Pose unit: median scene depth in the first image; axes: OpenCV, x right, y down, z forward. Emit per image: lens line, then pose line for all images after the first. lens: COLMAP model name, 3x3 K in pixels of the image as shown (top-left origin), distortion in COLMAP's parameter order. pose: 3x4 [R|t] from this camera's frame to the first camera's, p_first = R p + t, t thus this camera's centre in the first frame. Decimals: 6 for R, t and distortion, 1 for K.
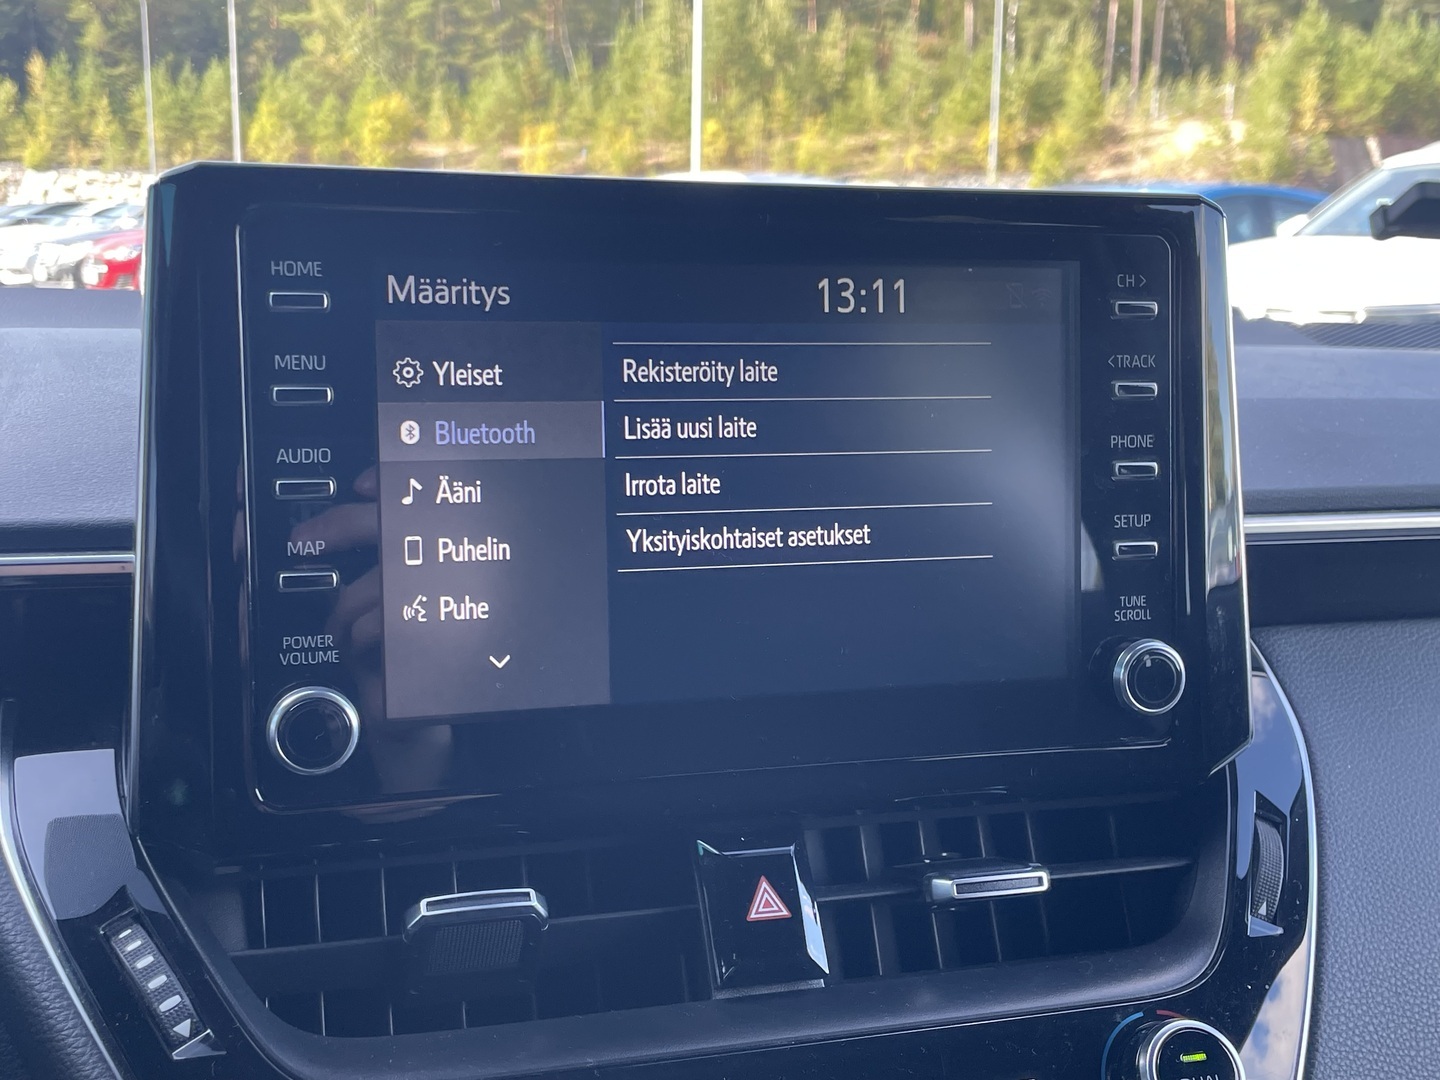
lens RADIAL K [[1655.0, 0, 718.1], [0, 1655.0, 539.4], [0, 0, 1]] dist [0.025070, 0.000000]
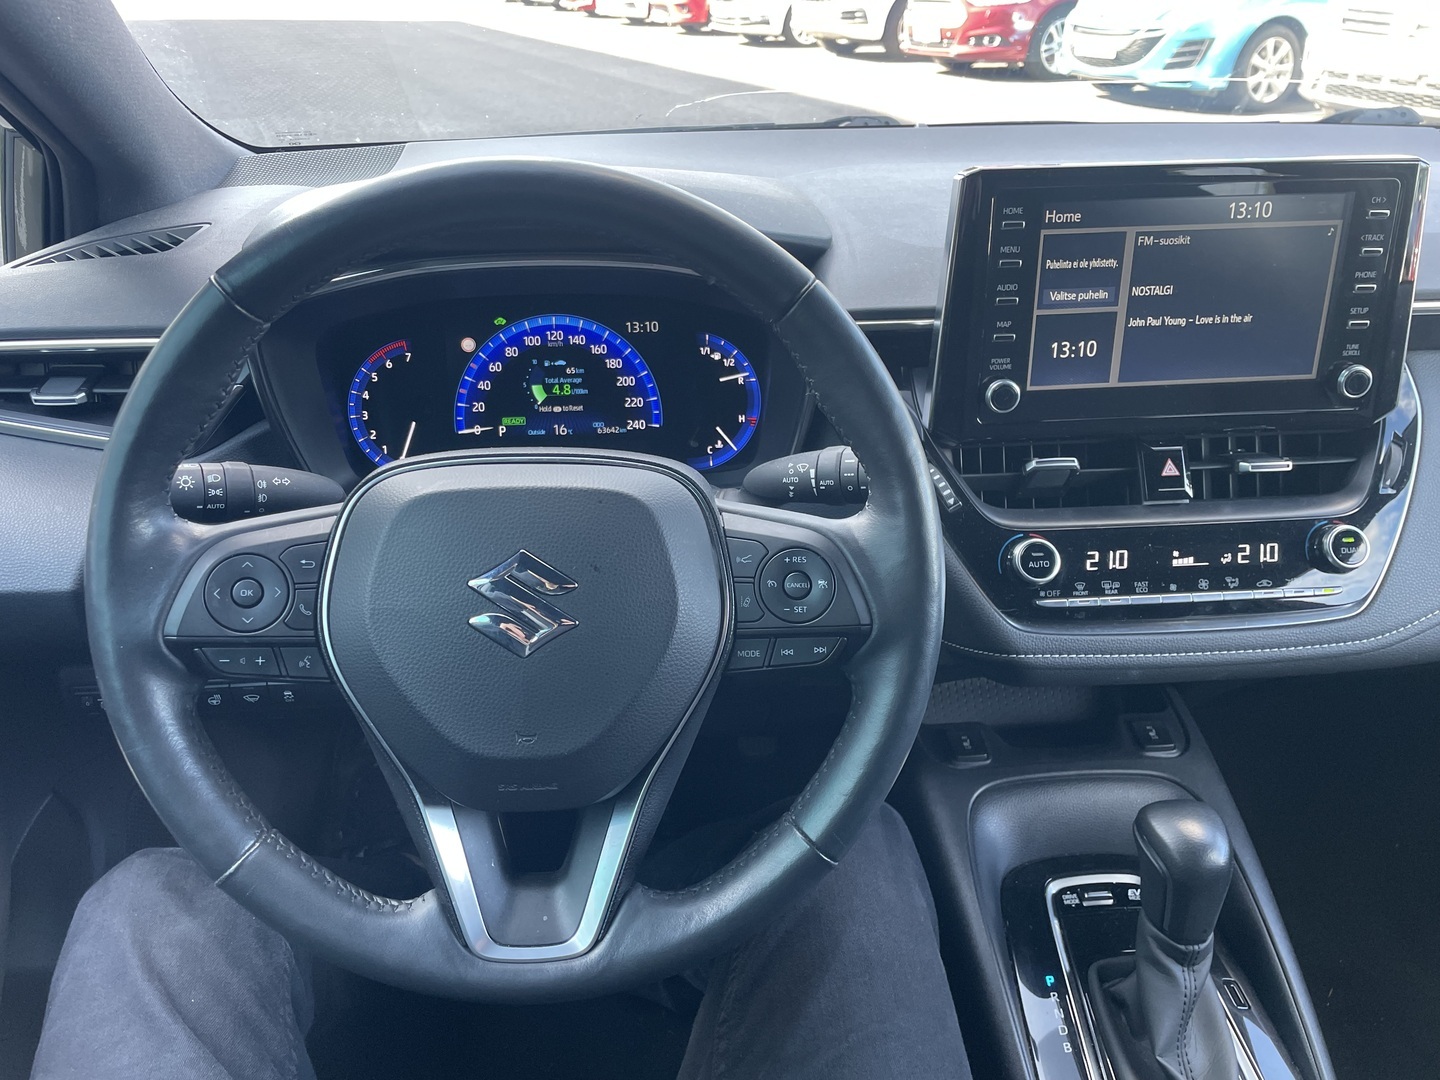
lens RADIAL K [[1079.5, 0, 711.7], [0, 1079.5, 549.7], [0, 0, 1]] dist [0.006021, -0.033896]
pose [[0.971117, 0.078004, -0.225492, -0.293726], [-0.001603, 0.947164, 0.320744, -0.203930], [0.238597, -0.311119, 0.919933, -0.767472]]
